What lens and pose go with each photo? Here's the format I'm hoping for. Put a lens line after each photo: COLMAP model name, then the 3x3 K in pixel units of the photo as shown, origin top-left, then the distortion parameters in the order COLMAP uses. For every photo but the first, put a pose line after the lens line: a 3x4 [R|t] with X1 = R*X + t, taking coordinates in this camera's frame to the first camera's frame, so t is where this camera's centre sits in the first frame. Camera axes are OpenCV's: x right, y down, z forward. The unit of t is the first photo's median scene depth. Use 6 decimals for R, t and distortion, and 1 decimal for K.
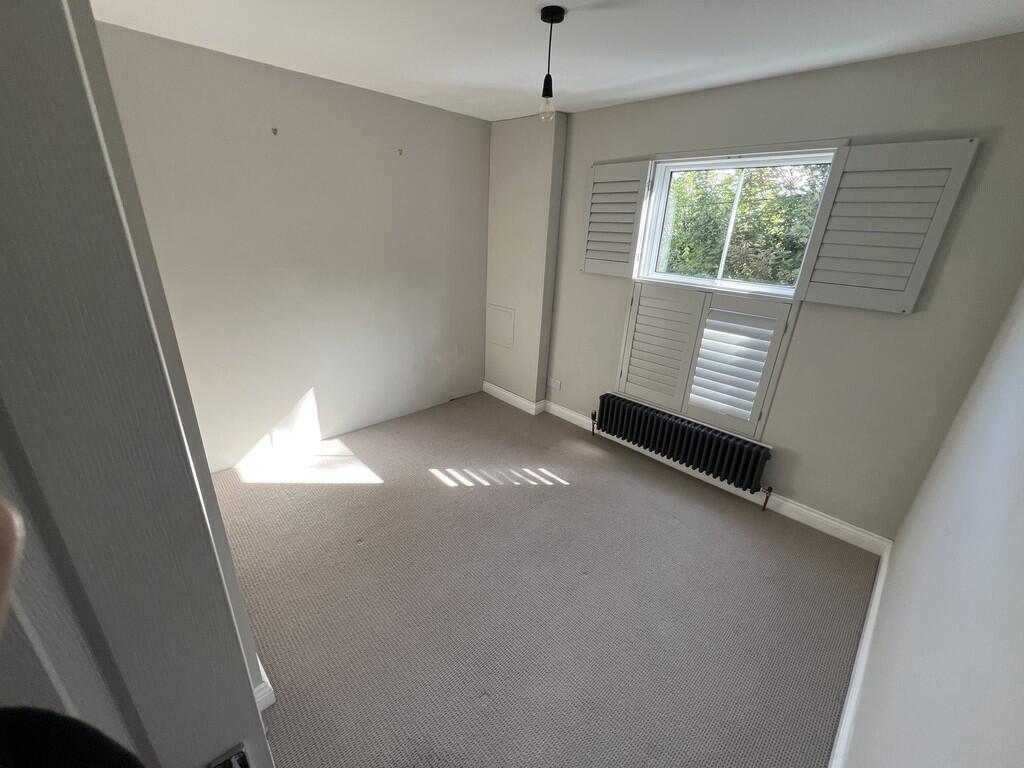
lens RADIAL K [[408.2, 0, 509.3], [0, 408.2, 383.3], [0, 0, 1]] dist [0.000327, 0.000431]
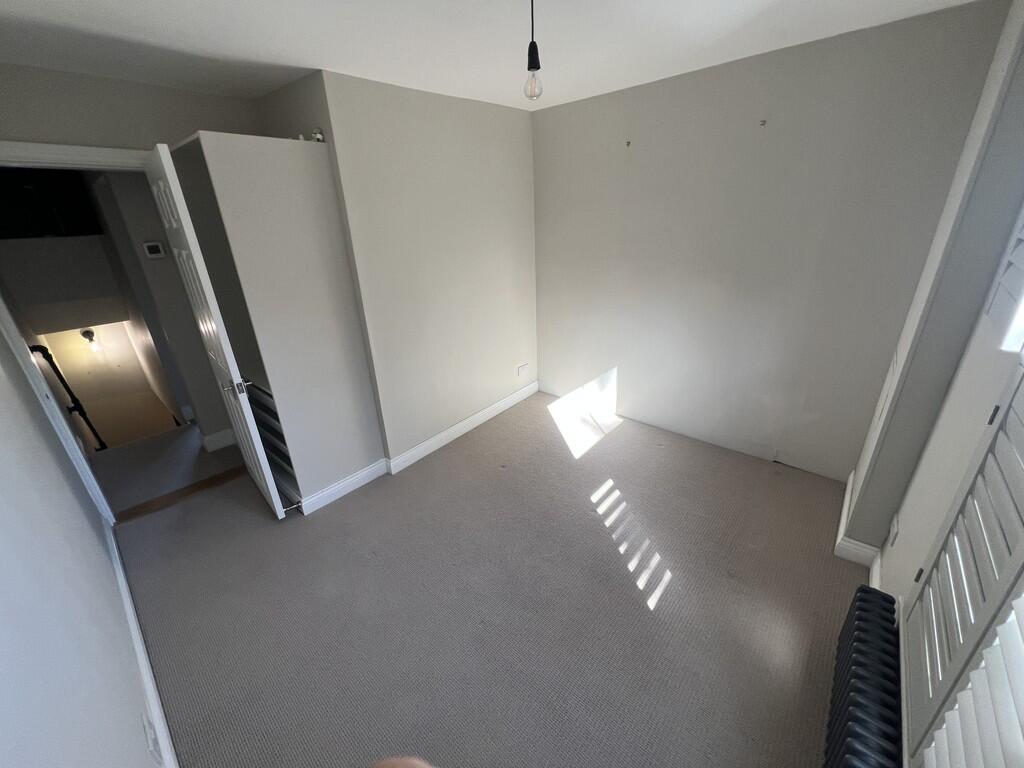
lens RADIAL K [[410.0, 0, 512.0], [0, 410.0, 384.0], [0, 0, 1]] dist [-0.000829, -0.000082]
pose [[0.073096, 0.341582, -0.937005, 0.623257], [-0.320996, 0.897583, 0.302170, -0.207500], [0.944256, 0.278687, 0.175256, 0.565495]]
